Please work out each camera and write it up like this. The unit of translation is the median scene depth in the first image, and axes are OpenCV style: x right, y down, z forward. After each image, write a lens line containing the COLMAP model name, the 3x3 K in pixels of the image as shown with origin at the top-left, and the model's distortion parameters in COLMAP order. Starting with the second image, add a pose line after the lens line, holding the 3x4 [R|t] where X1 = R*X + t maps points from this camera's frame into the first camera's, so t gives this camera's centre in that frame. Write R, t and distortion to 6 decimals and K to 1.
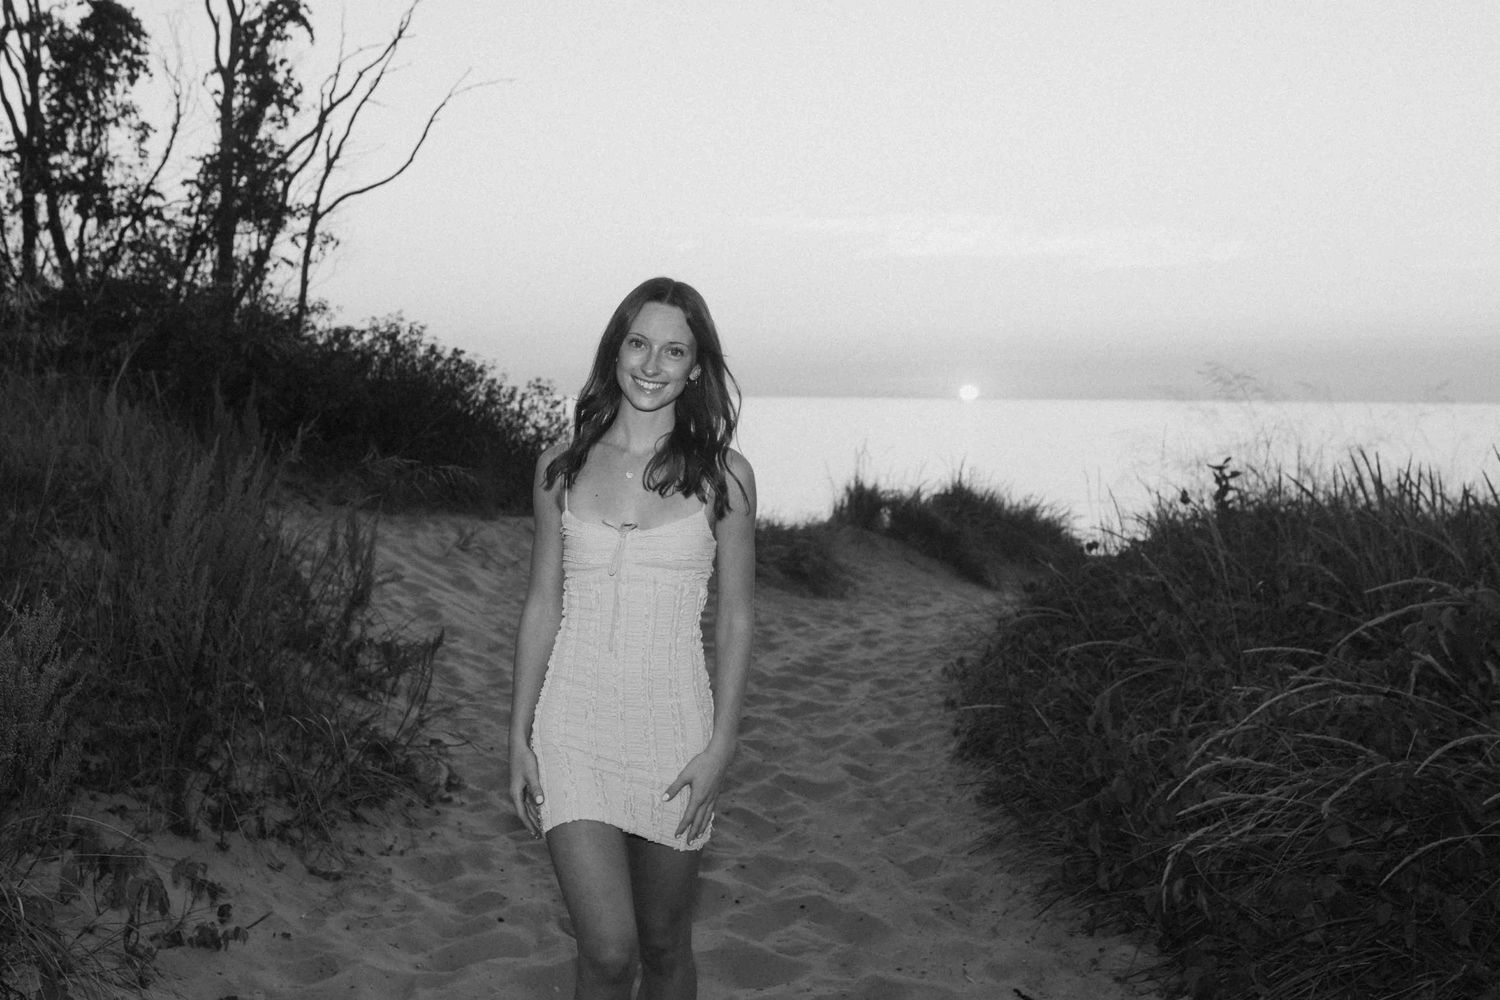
lens RADIAL K [[1548.0, 0, 730.8], [0, 1548.0, 494.2], [0, 0, 1]] dist [-0.003247, 0.000000]
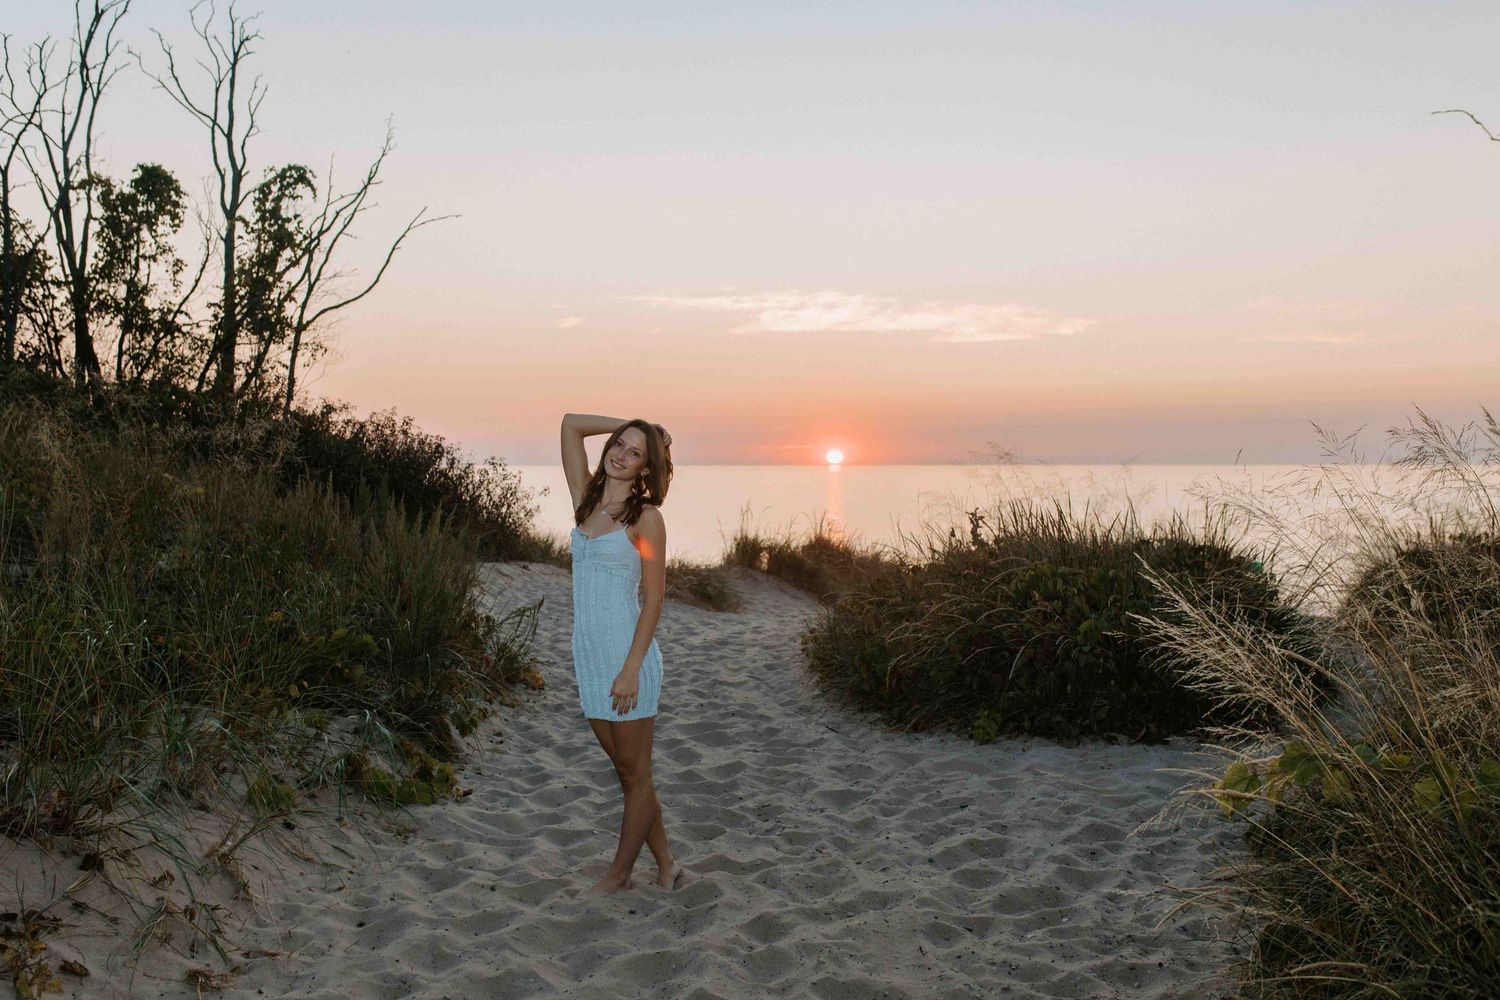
lens RADIAL K [[1466.7, 0, 757.9], [0, 1466.7, 496.8], [0, 0, 1]] dist [-0.002824, 0.000000]
pose [[0.995144, -0.012915, 0.097579, -0.039269], [0.016906, 0.999049, -0.040179, 0.016572], [-0.096967, 0.041633, 0.994416, -0.359185]]
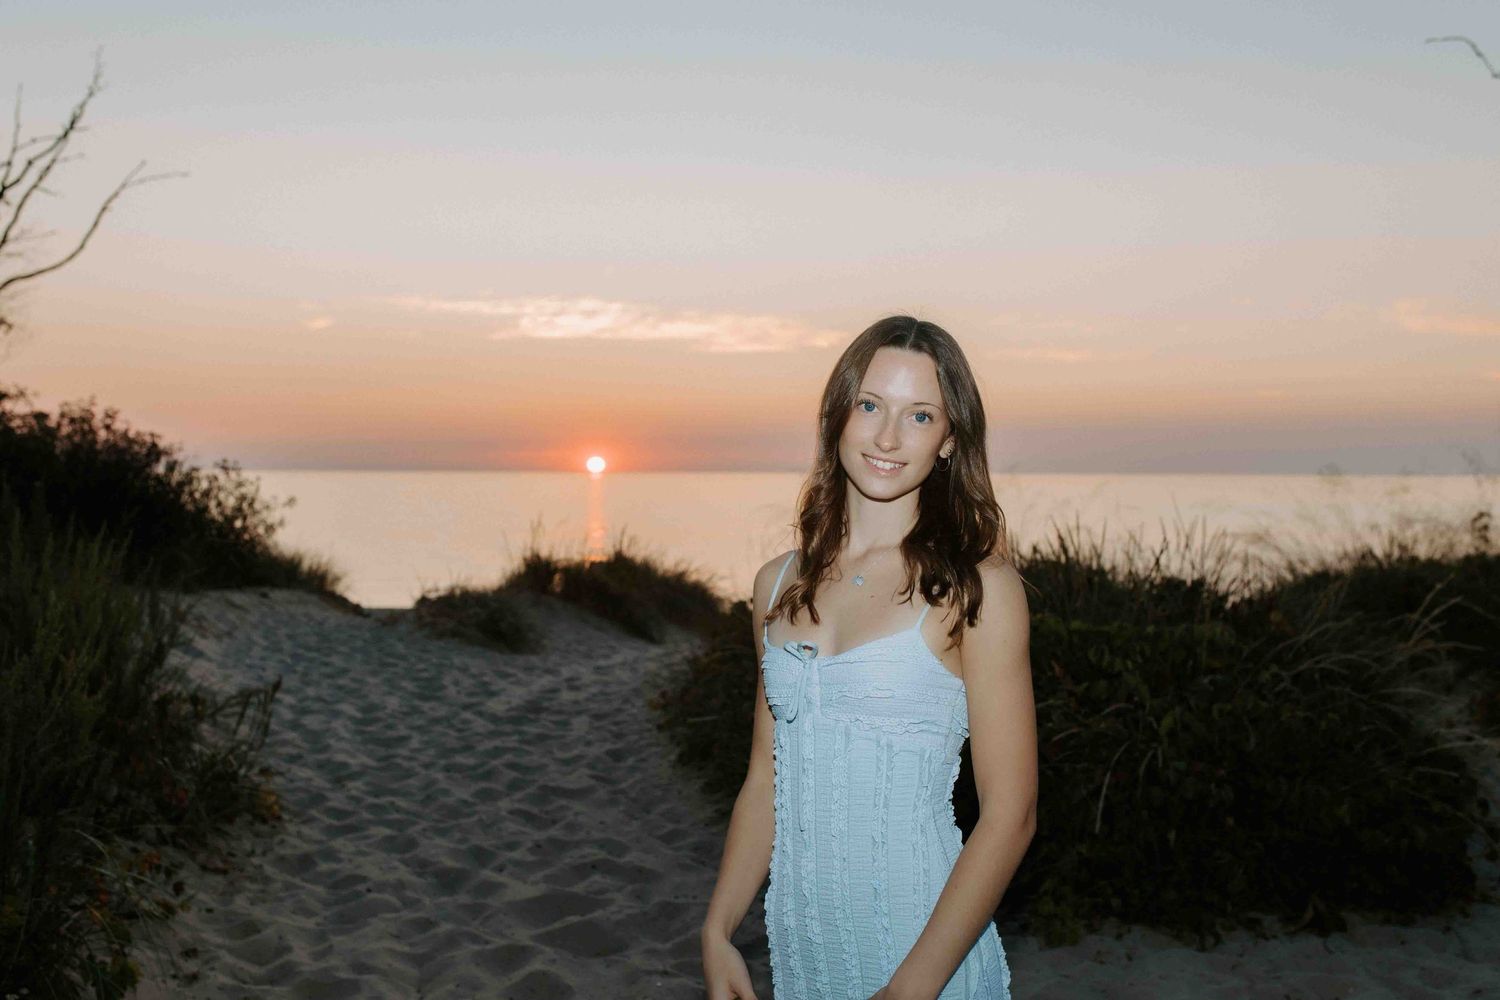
lens RADIAL K [[1466.7, 0, 770.3], [0, 1466.7, 494.0], [0, 0, 1]] dist [-0.002824, 0.000000]
pose [[0.964195, -0.009252, 0.265032, -0.048531], [0.021642, 0.998803, -0.043866, 0.000956], [-0.264309, 0.048031, 0.963241, -0.097502]]
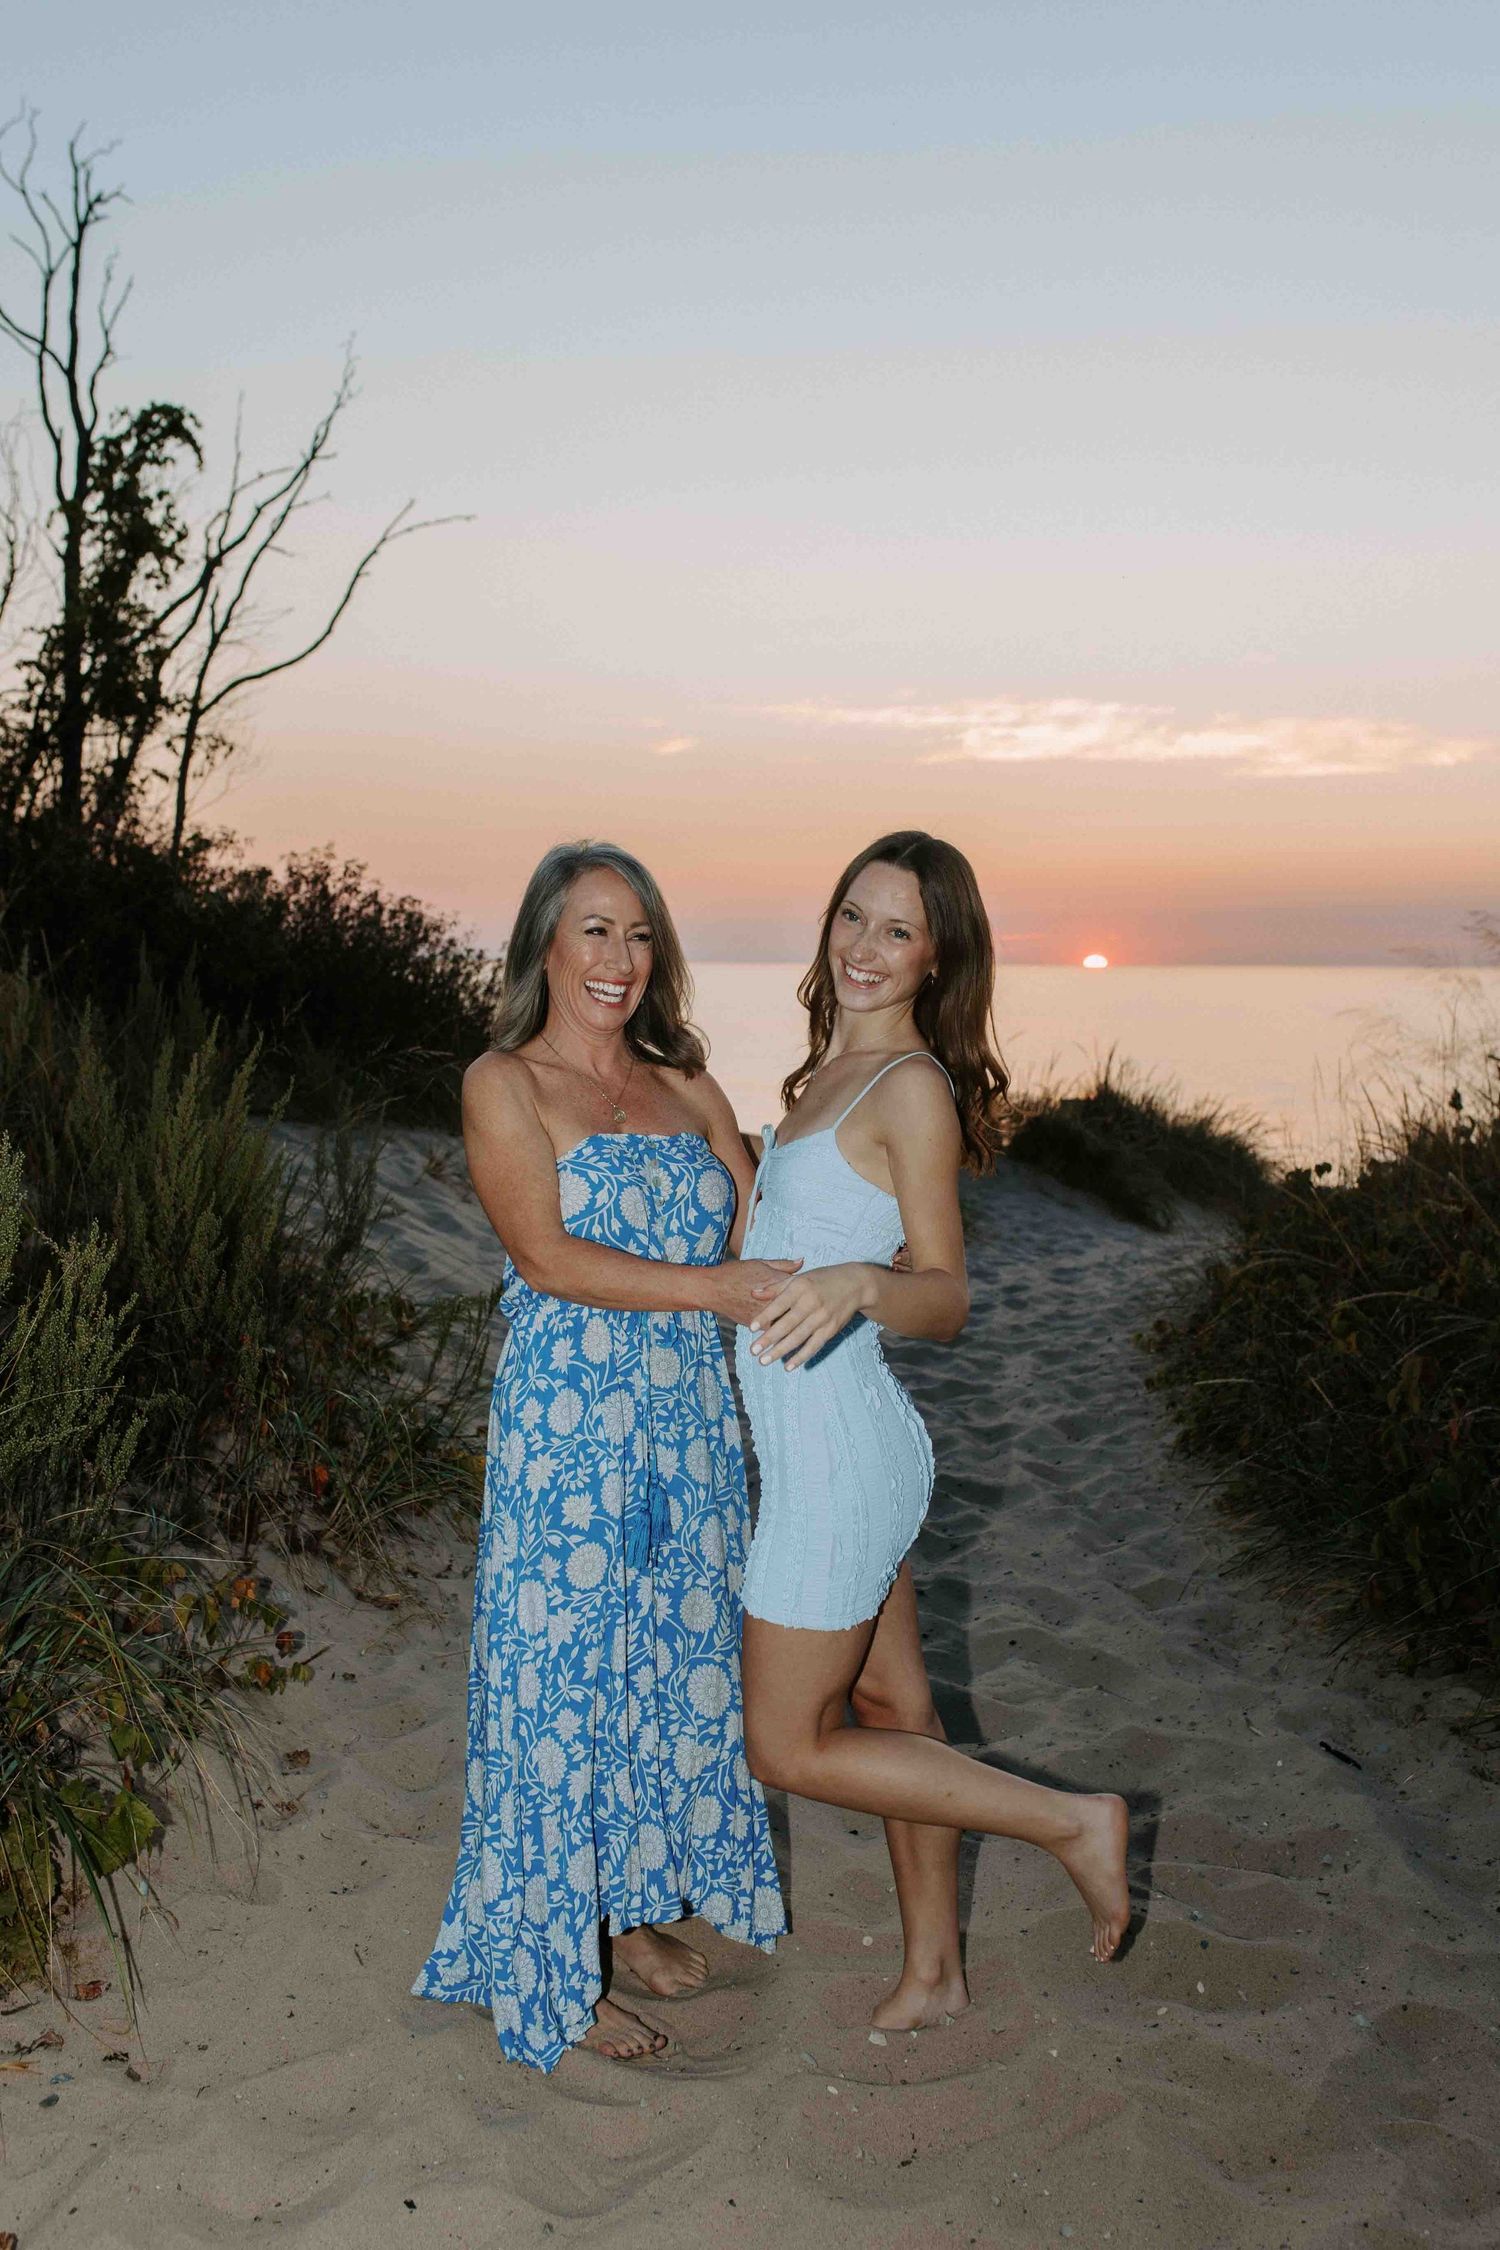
lens RADIAL K [[2200.0, 0, 739.1], [0, 2200.0, 1123.5], [0, 0, 1]] dist [-0.002824, 0.000000]
pose [[0.999989, -0.002276, -0.004140, -0.028200], [0.002317, 0.999947, 0.009996, 0.001227], [0.004117, -0.010006, 0.999941, -0.022676]]
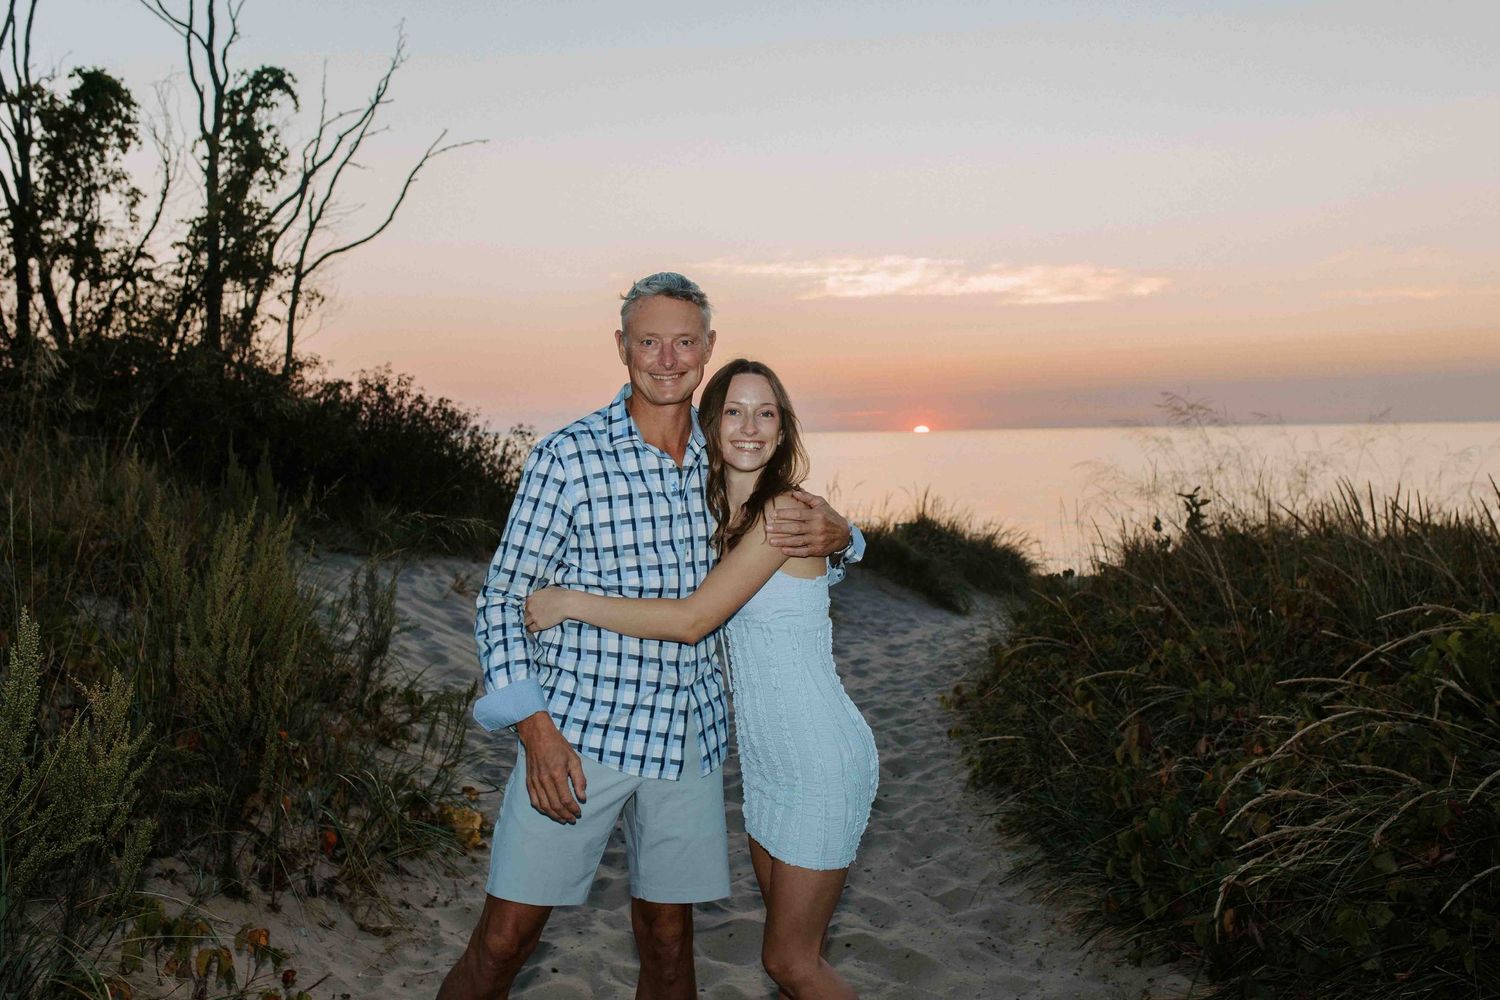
lens RADIAL K [[1466.7, 0, 740.8], [0, 1466.7, 486.4], [0, 0, 1]] dist [-0.002824, 0.000000]
pose [[0.999057, -0.026308, 0.034527, -0.017181], [0.027229, 0.999278, -0.026489, -0.004027], [-0.033806, 0.027404, 0.999053, 0.010176]]
